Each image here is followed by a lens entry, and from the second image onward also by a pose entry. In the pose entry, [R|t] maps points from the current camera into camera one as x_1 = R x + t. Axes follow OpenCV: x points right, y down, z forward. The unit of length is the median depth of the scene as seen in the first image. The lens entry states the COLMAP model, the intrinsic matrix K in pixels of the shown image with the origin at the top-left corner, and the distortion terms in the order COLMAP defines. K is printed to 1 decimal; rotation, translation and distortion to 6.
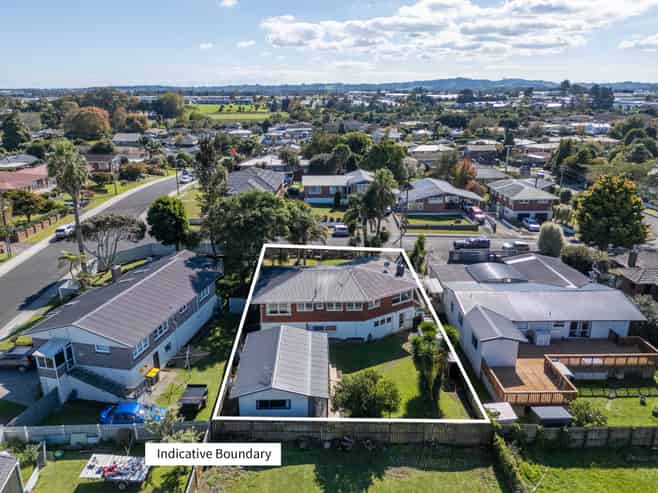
lens RADIAL K [[465.2, 0, 329.0], [0, 465.2, 246.5], [0, 0, 1]] dist [0.064406, -0.054082]
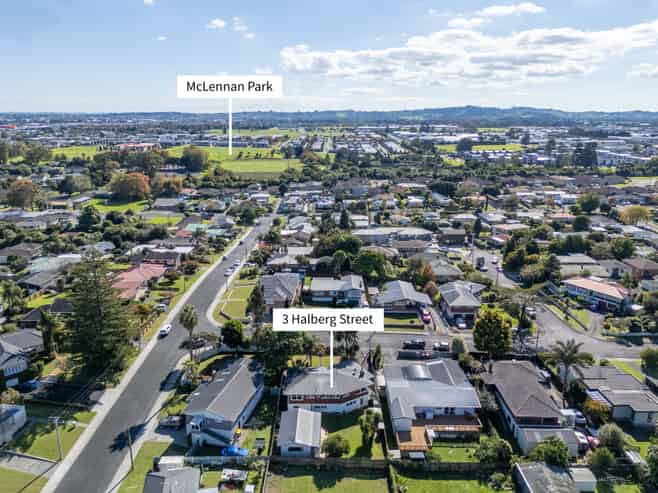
lens RADIAL K [[465.2, 0, 329.0], [0, 465.2, 246.5], [0, 0, 1]] dist [0.064406, -0.054082]
pose [[0.999683, 0.010731, -0.022759, 0.066227], [-0.011796, 0.998817, -0.047165, -0.420876], [0.022226, 0.047418, 0.998628, -1.031259]]
